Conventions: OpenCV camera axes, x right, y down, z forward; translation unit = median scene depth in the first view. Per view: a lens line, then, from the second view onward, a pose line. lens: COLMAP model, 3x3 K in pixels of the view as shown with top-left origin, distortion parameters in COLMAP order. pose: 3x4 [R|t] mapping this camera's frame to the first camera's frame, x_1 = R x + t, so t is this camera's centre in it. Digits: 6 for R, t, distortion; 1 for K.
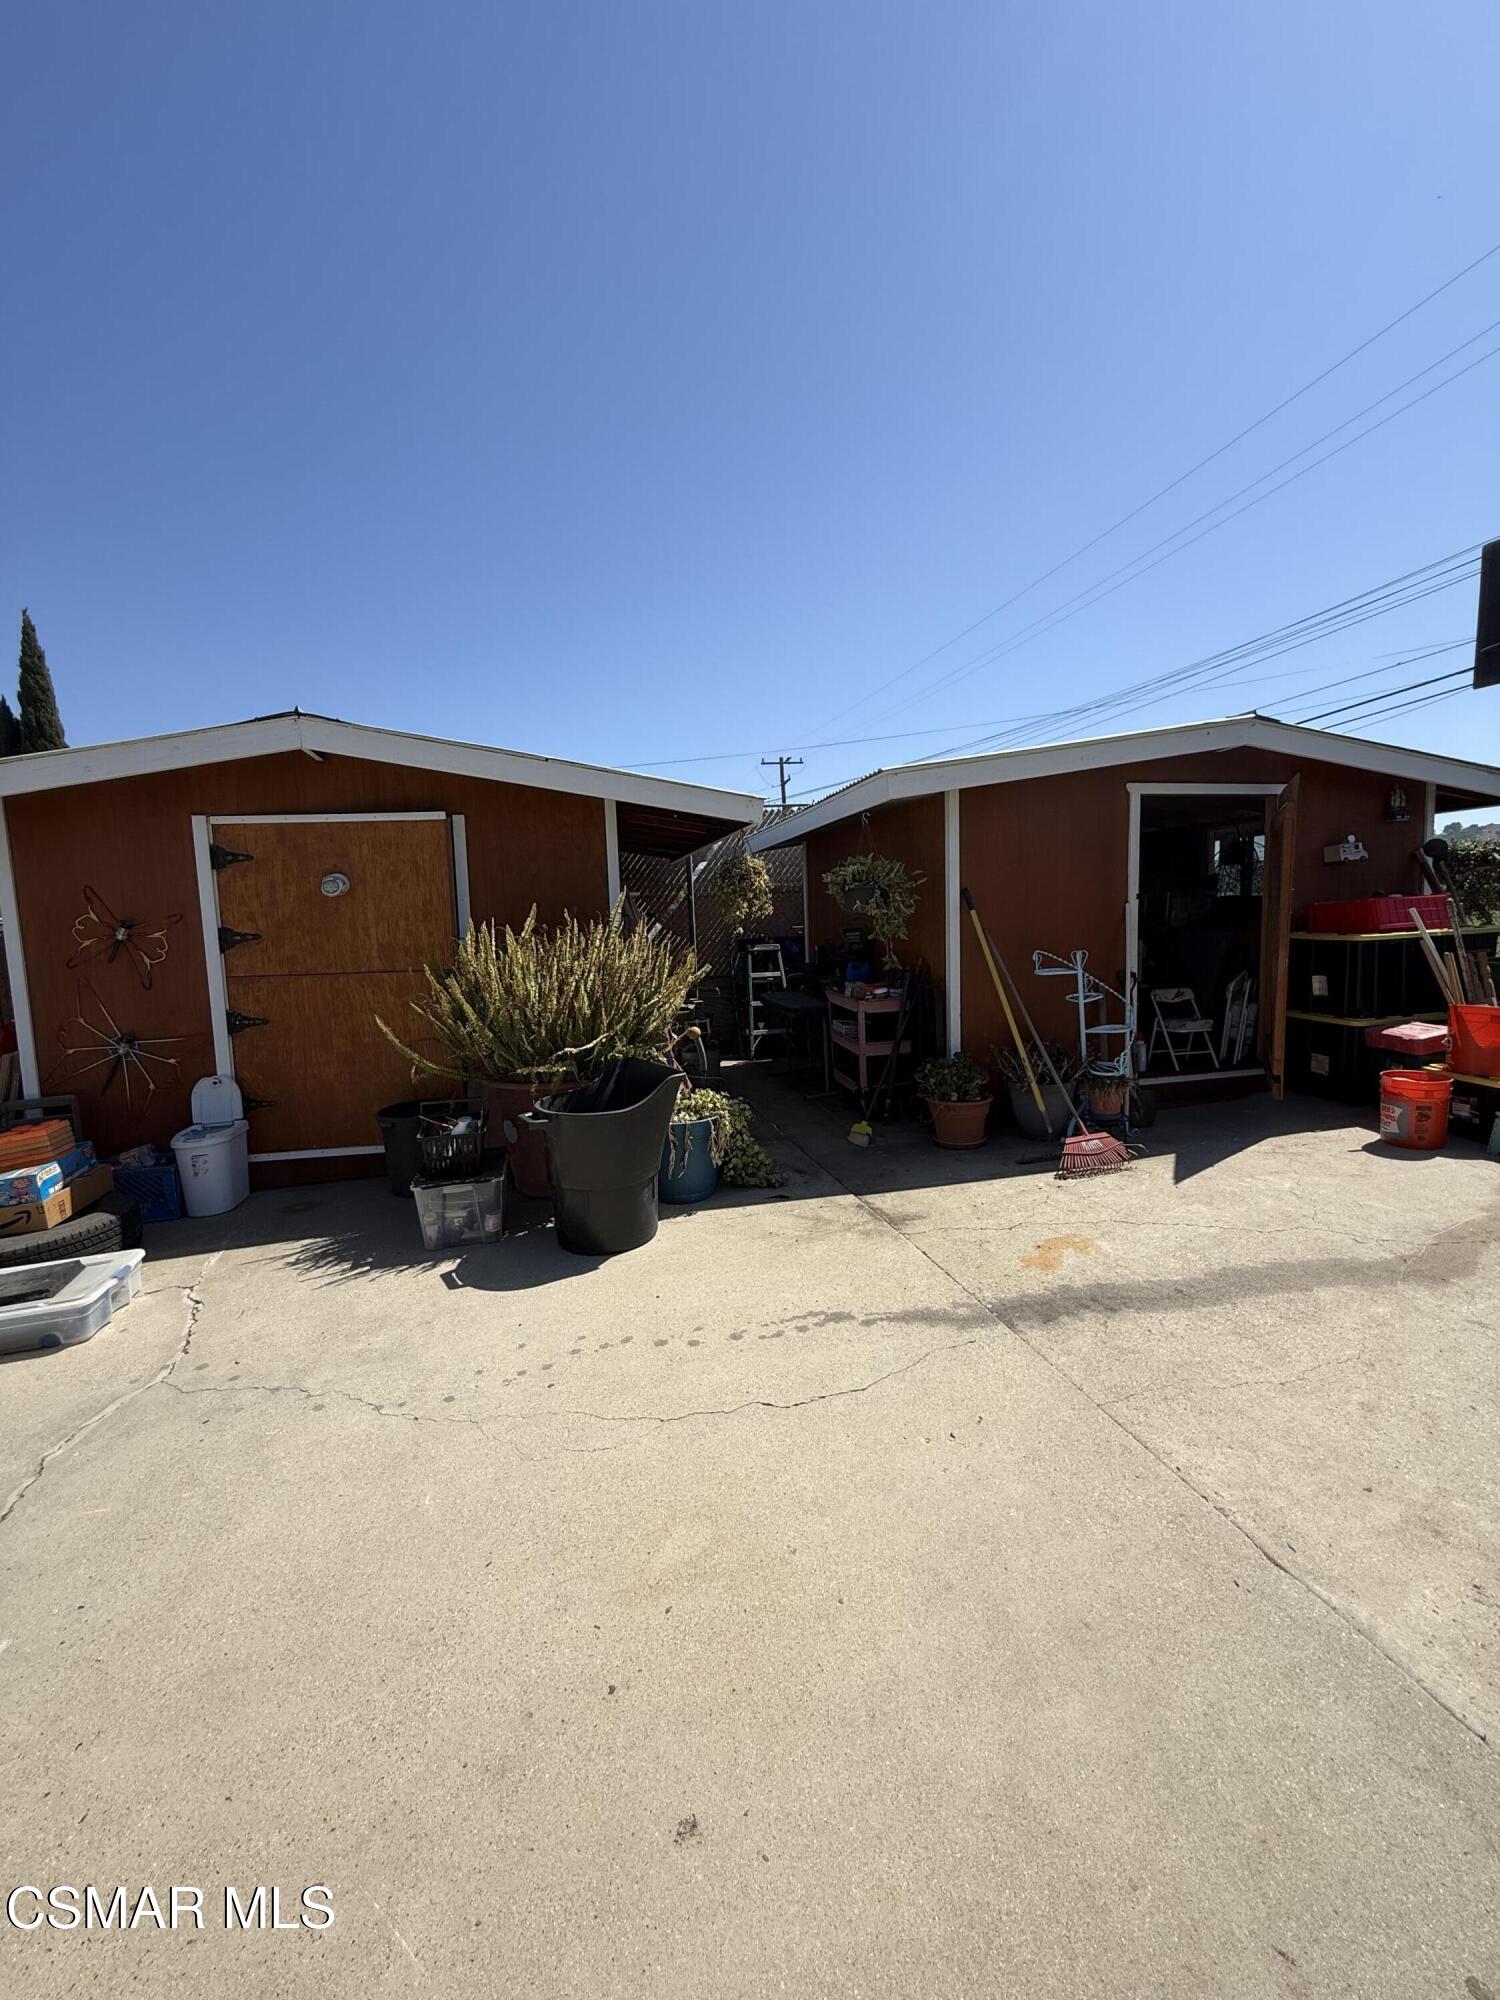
lens RADIAL K [[798.3, 0, 750.0], [0, 798.3, 1000.0], [0, 0, 1]] dist [-0.000866, 0.000464]
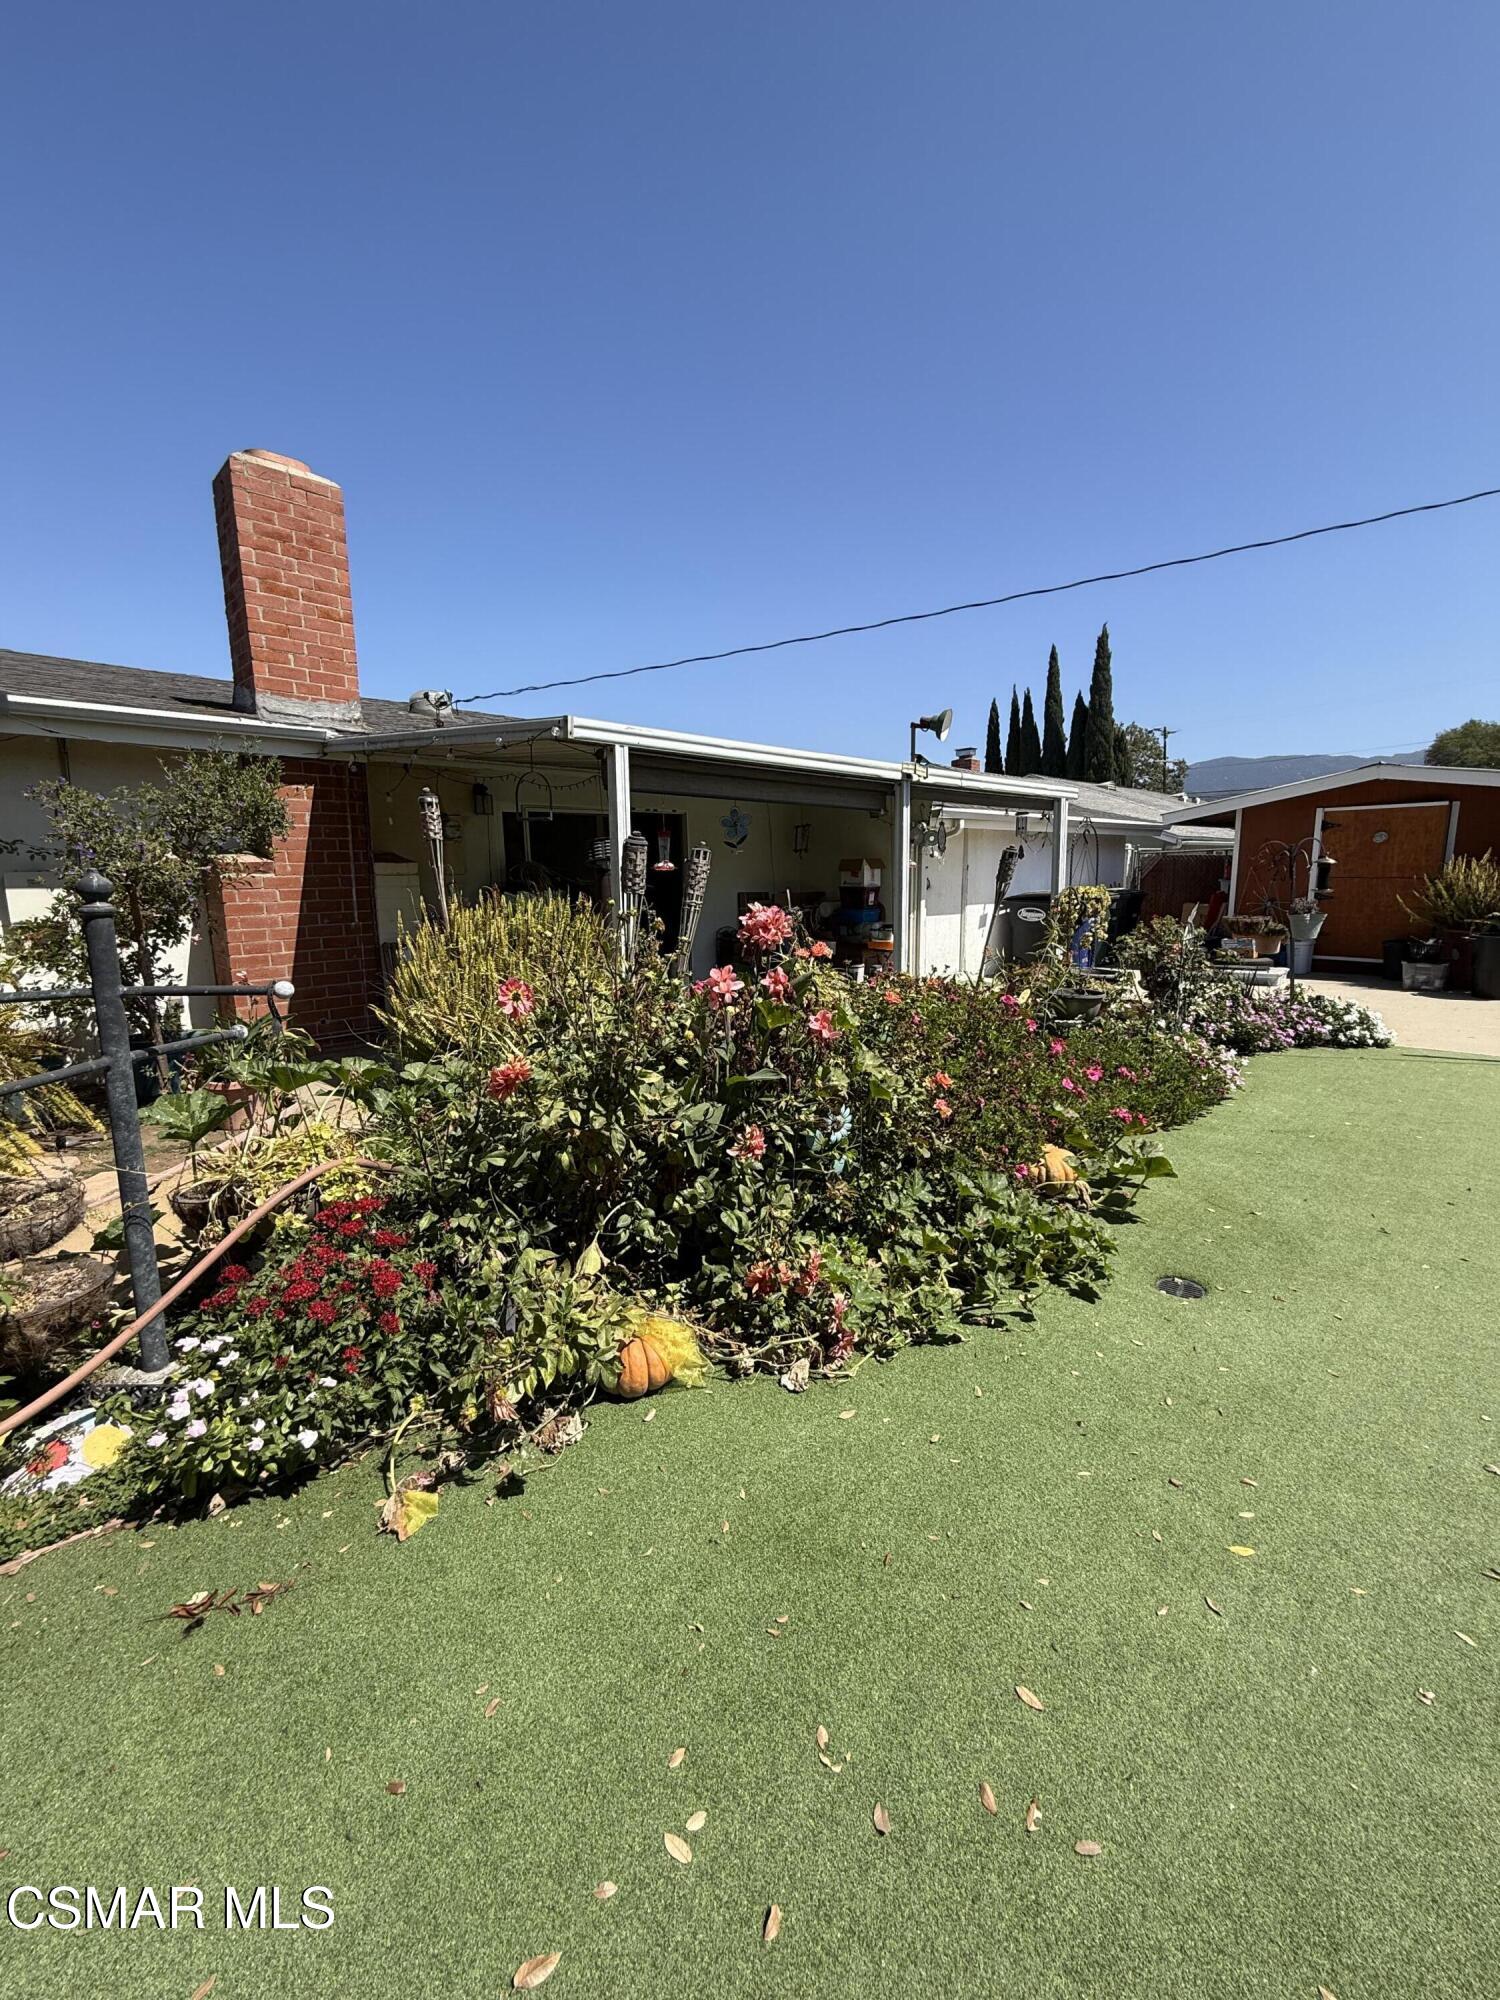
lens RADIAL K [[798.3, 0, 750.0], [0, 798.3, 1000.0], [0, 0, 1]] dist [-0.000866, 0.000464]
pose [[0.504521, 0.166353, -0.847222, 0.621102], [-0.086407, 0.986065, 0.142159, 0.155448], [0.859065, 0.001484, 0.511864, -1.848509]]
